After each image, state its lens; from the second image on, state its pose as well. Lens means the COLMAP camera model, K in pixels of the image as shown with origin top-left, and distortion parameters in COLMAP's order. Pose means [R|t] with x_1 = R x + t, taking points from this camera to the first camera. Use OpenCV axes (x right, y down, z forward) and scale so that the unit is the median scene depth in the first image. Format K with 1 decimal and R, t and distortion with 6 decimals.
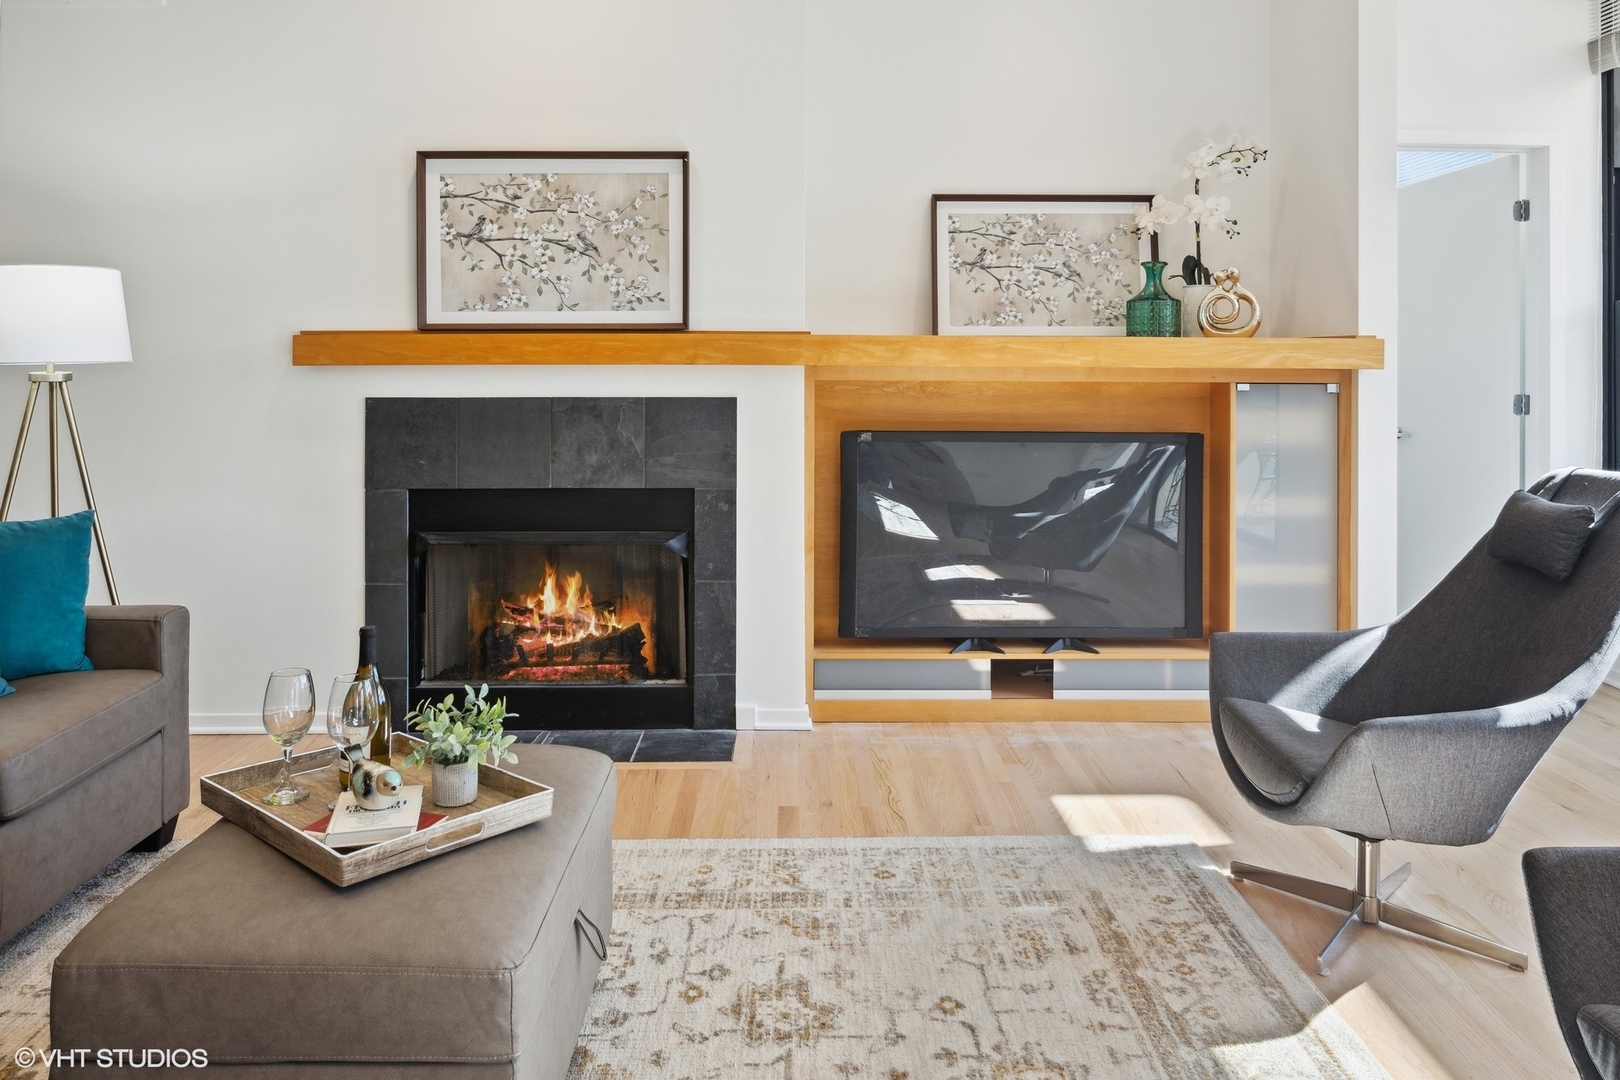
lens RADIAL K [[1108.5, 0, 817.2], [0, 1108.5, 360.5], [0, 0, 1]] dist [-0.004645, -0.003105]
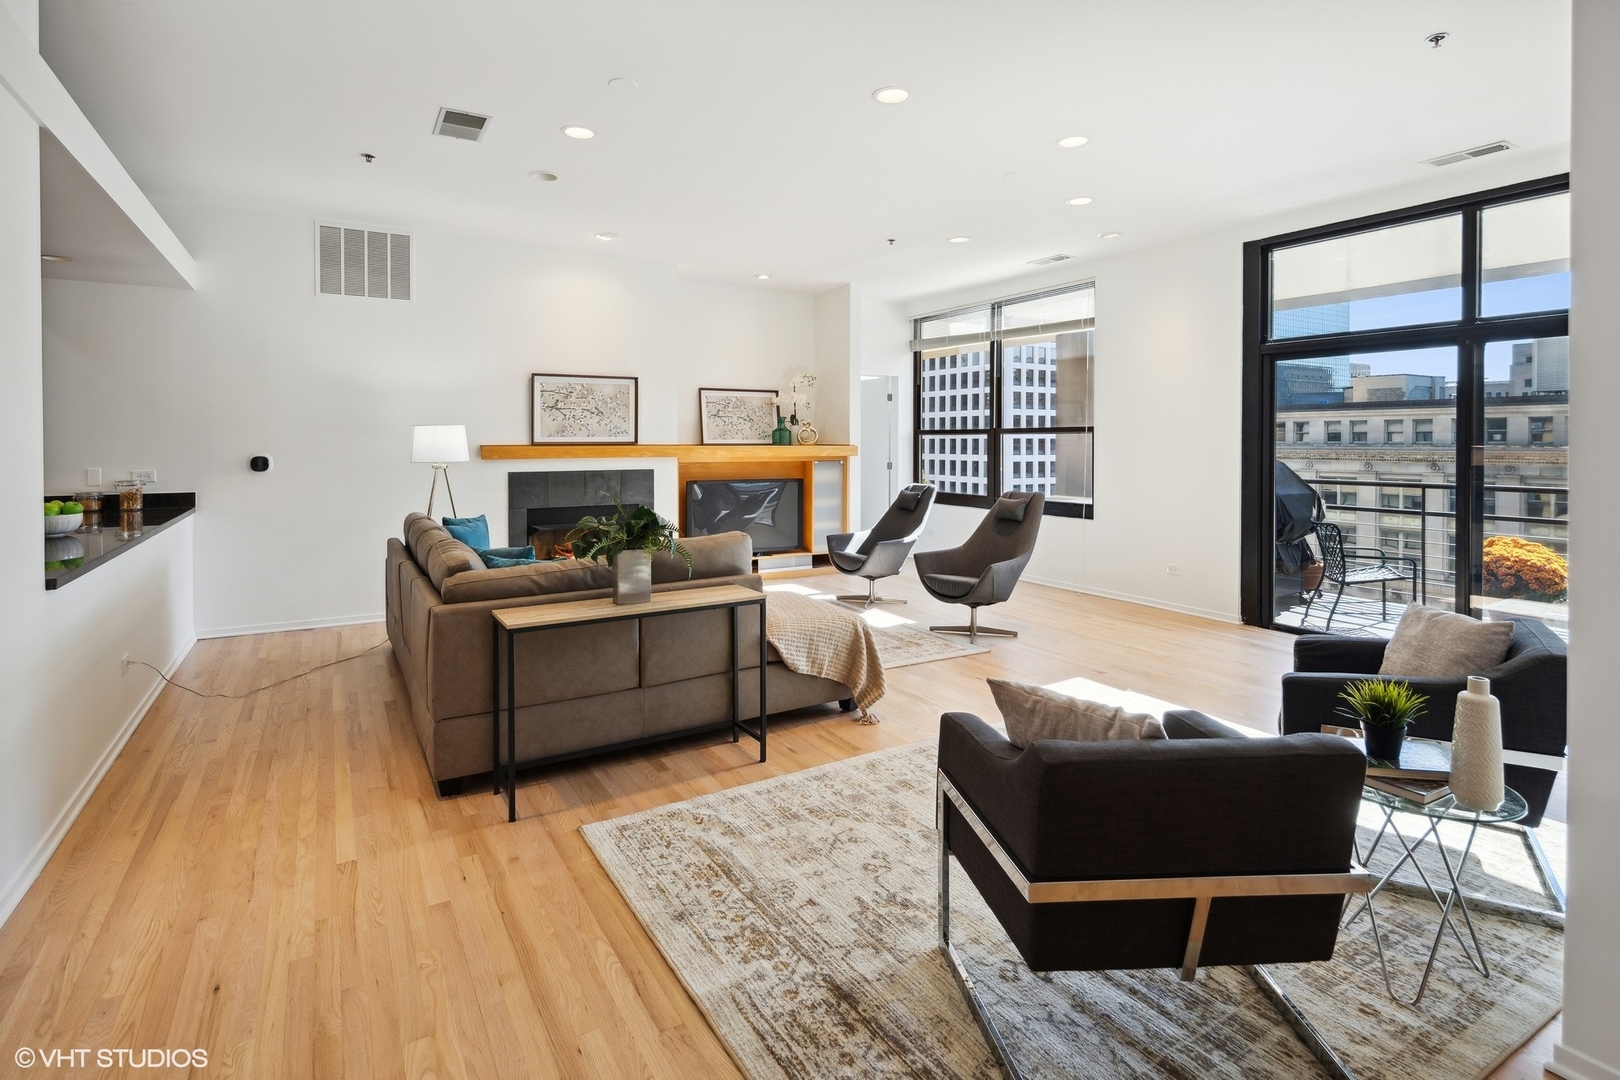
lens RADIAL K [[796.8, 0, 802.8], [0, 796.8, 447.6], [0, 0, 1]] dist [0.005860, 0.000591]
pose [[0.874554, -0.006754, 0.484881, -0.691944], [-0.000535, 0.999889, 0.014894, -0.047695], [-0.484928, -0.013285, 0.874453, -0.858081]]
